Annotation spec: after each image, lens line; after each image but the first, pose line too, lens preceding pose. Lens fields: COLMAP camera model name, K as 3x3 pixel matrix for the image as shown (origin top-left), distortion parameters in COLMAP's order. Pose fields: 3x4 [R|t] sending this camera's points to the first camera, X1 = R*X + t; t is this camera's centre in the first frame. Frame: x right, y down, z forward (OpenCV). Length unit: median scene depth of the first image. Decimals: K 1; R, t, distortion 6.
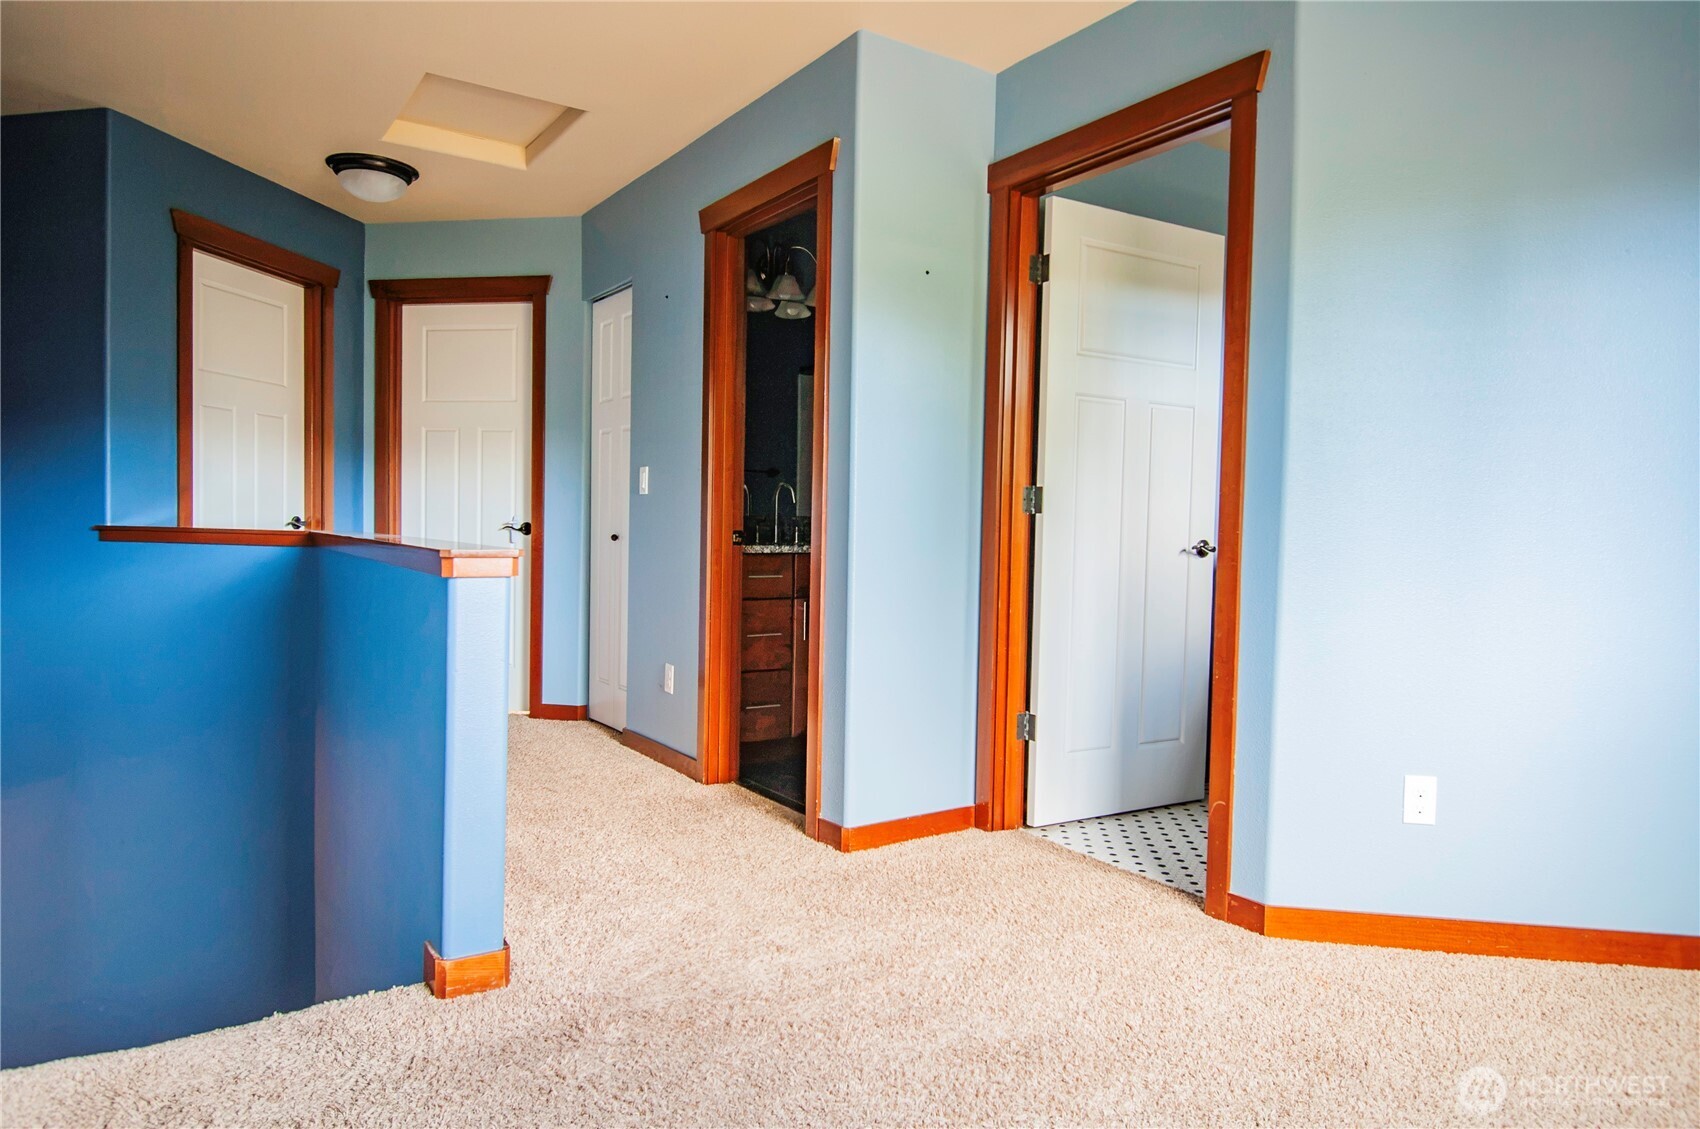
lens RADIAL K [[1050.6, 0, 850.0], [0, 1050.6, 564.5], [0, 0, 1]] dist [0.004111, 0.000288]
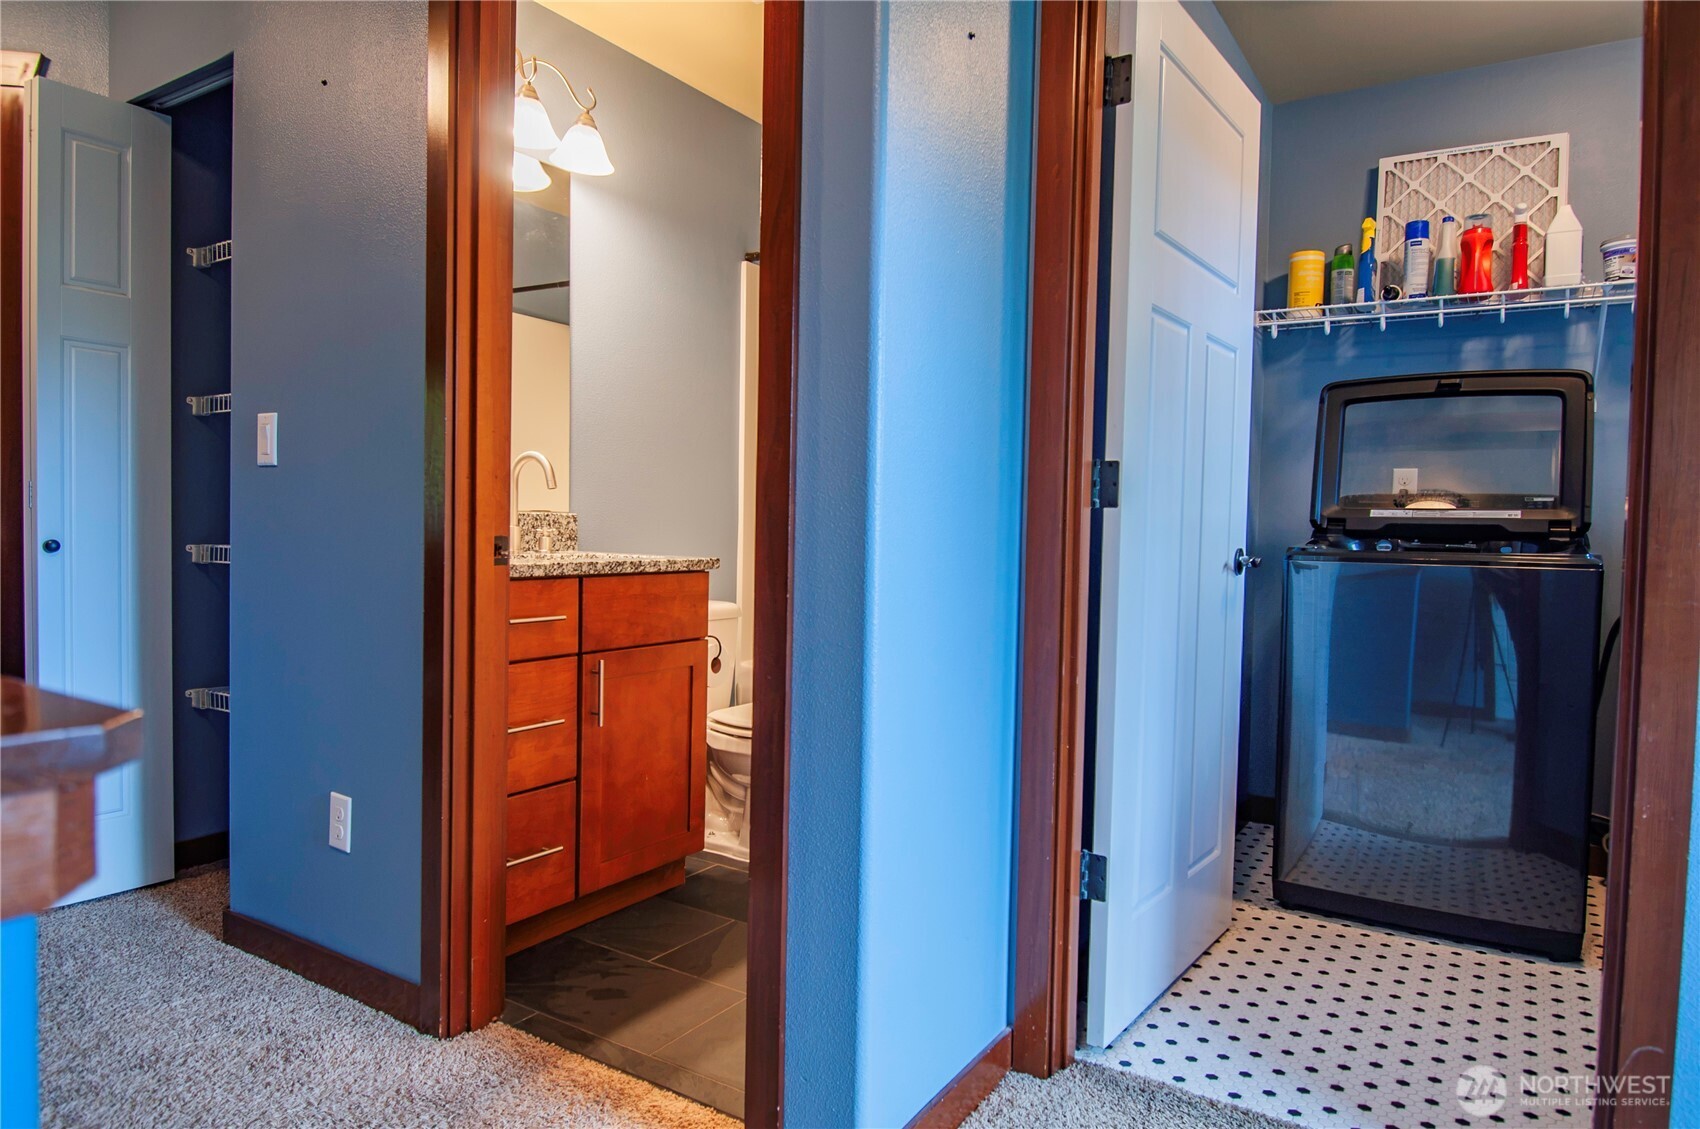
lens RADIAL K [[1029.6, 0, 850.0], [0, 1029.6, 564.5], [0, 0, 1]] dist [-0.017752, 0.000129]
pose [[0.915217, -0.012734, 0.402759, -0.175820], [0.009663, 0.999907, 0.009657, -0.024421], [-0.402845, -0.004946, 0.915255, 0.536940]]
